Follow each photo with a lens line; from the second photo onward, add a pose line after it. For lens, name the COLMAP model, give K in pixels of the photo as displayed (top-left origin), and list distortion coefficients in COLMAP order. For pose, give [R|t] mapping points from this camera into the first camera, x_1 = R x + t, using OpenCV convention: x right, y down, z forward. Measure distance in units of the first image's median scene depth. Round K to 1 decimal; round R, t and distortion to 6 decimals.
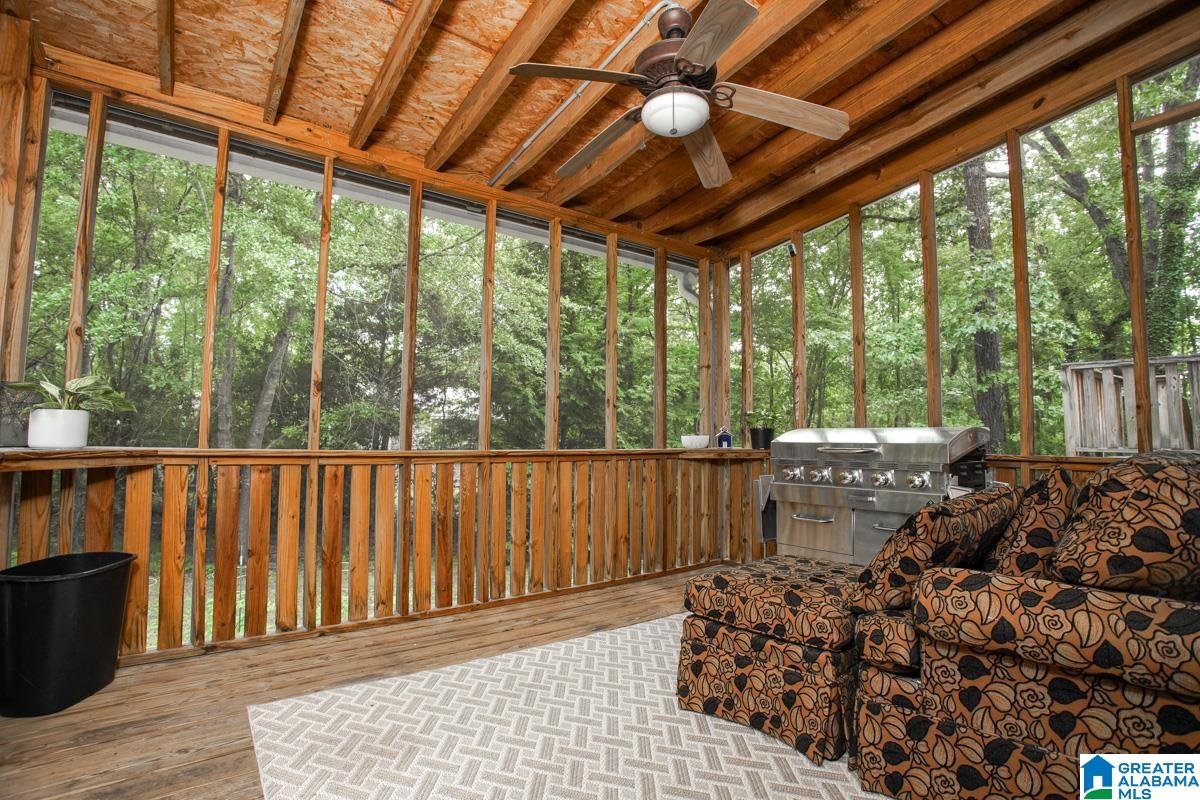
lens RADIAL K [[581.8, 0, 600.0], [0, 581.8, 400.0], [0, 0, 1]] dist [-0.074098, 0.032405]
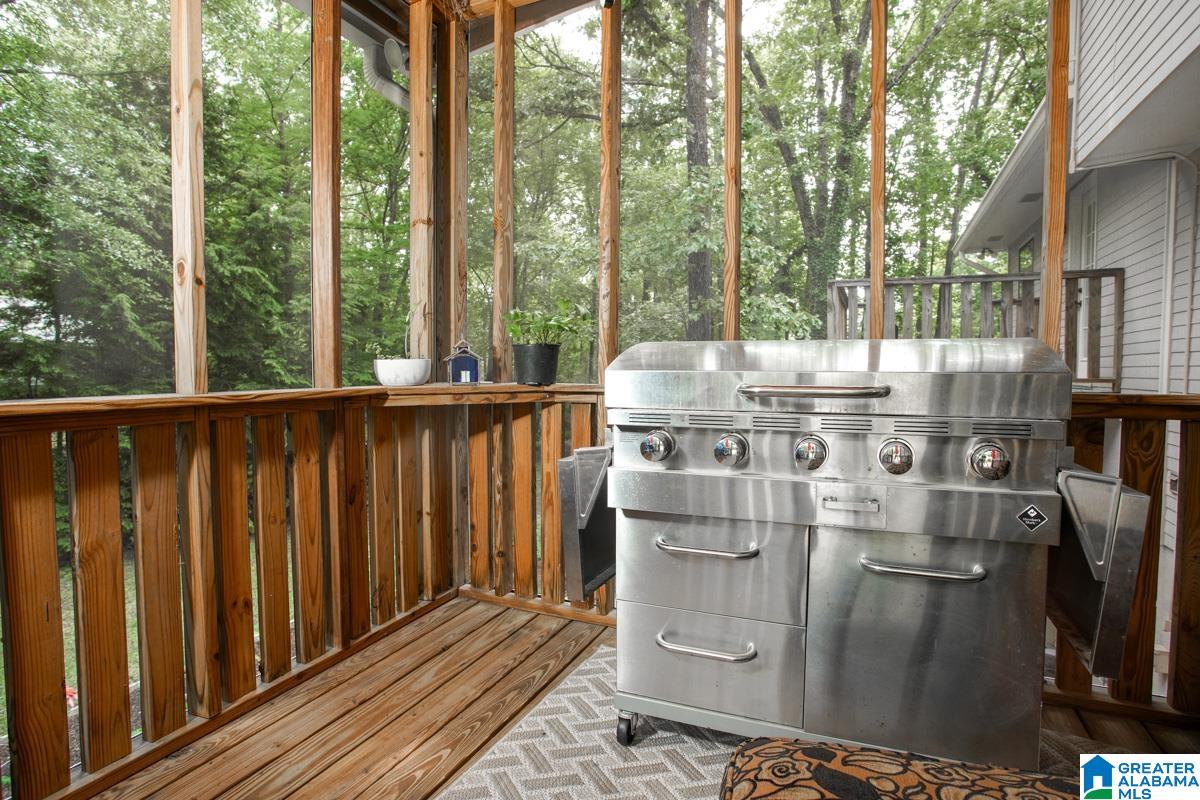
lens RADIAL K [[633.6, 0, 600.0], [0, 633.6, 400.0], [0, 0, 1]] dist [-0.072065, 0.000243]
pose [[0.877251, -0.034090, 0.478819, 0.017947], [-0.022778, 0.993396, 0.112456, 0.010308], [-0.479491, -0.109559, 0.870681, 0.148523]]
